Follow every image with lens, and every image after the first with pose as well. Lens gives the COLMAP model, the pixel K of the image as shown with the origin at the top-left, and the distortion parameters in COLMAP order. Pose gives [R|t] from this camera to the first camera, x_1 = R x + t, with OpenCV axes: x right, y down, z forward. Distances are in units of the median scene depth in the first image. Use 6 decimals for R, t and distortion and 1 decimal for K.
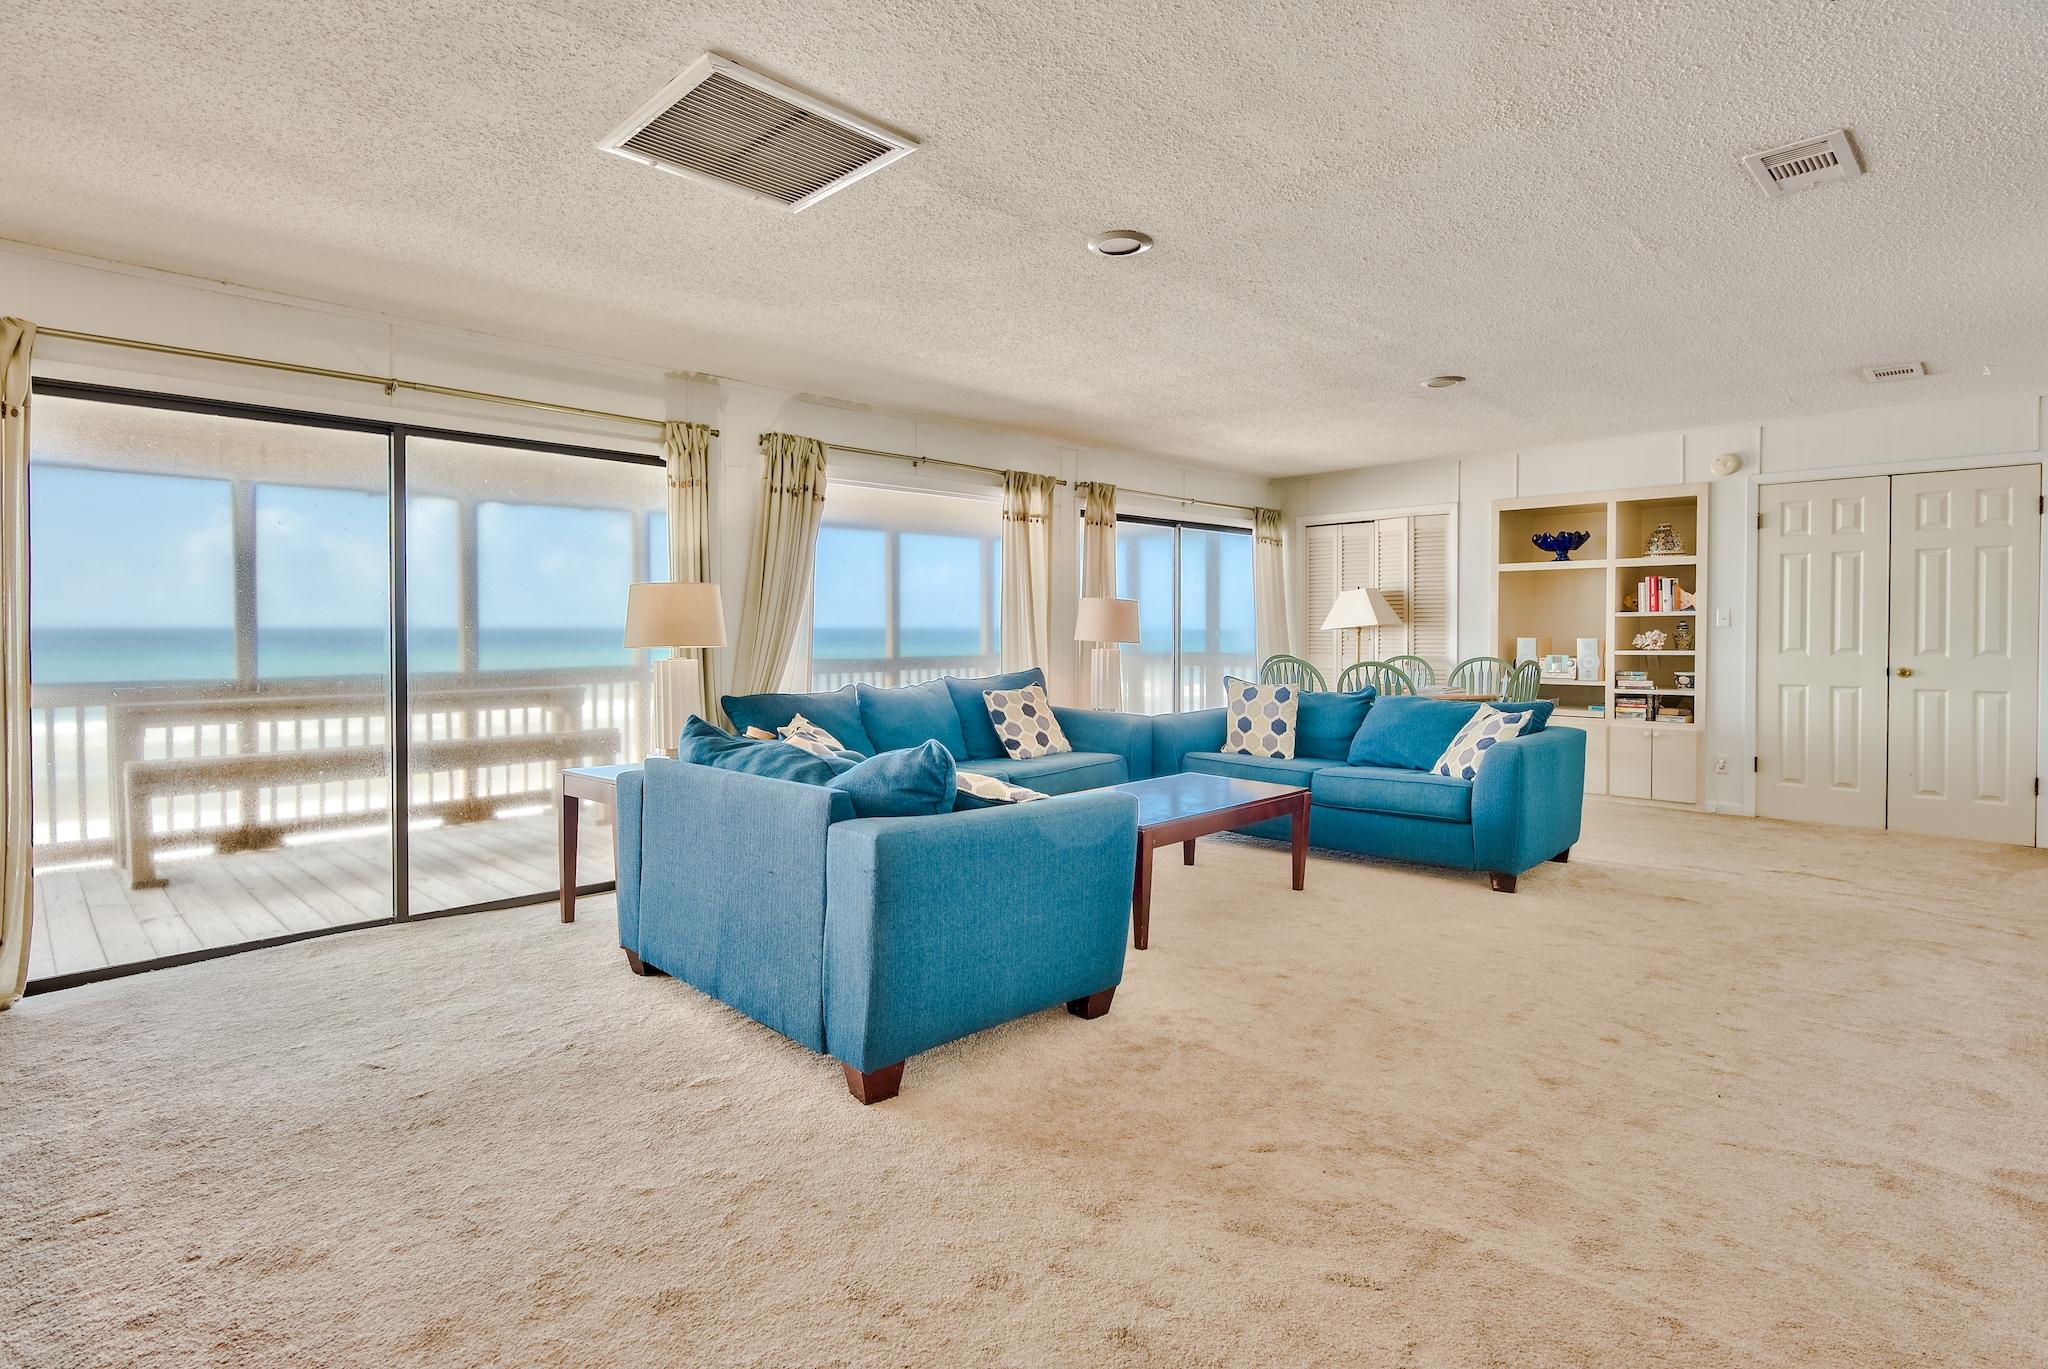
lens RADIAL K [[1009.3, 0, 1034.1], [0, 1009.3, 639.2], [0, 0, 1]] dist [0.000098, -0.002170]
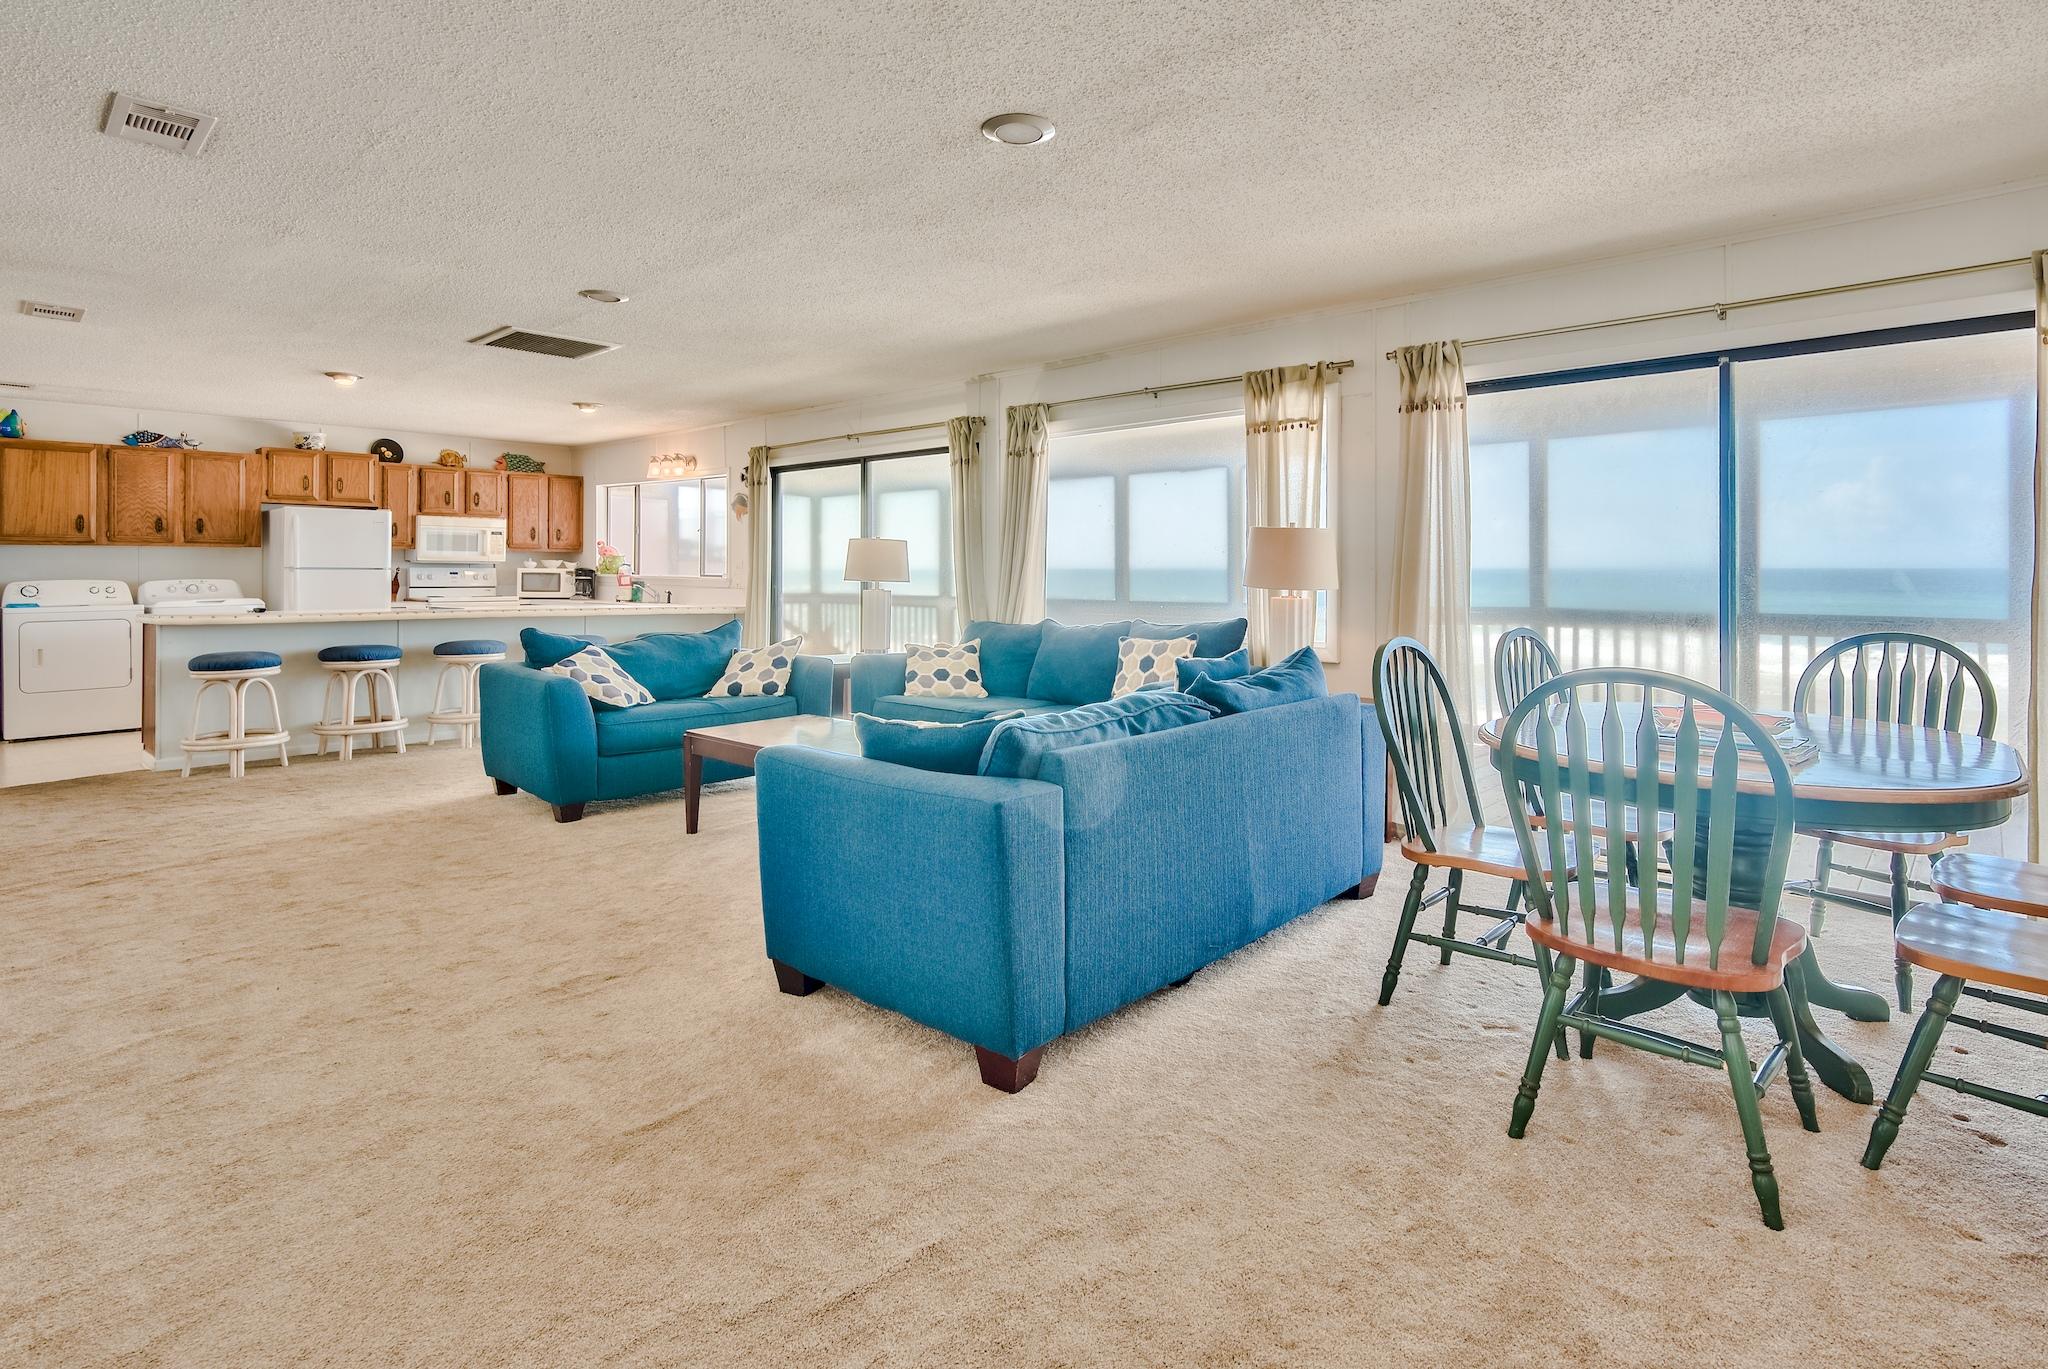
lens RADIAL K [[1086.0, 0, 1046.7], [0, 1086.0, 566.3], [0, 0, 1]] dist [0.025876, -0.003205]
pose [[0.002372, 0.000308, -0.999997, 0.924820], [-0.010902, 0.999941, 0.000282, -0.014940], [0.999938, 0.010901, 0.002375, 0.930322]]
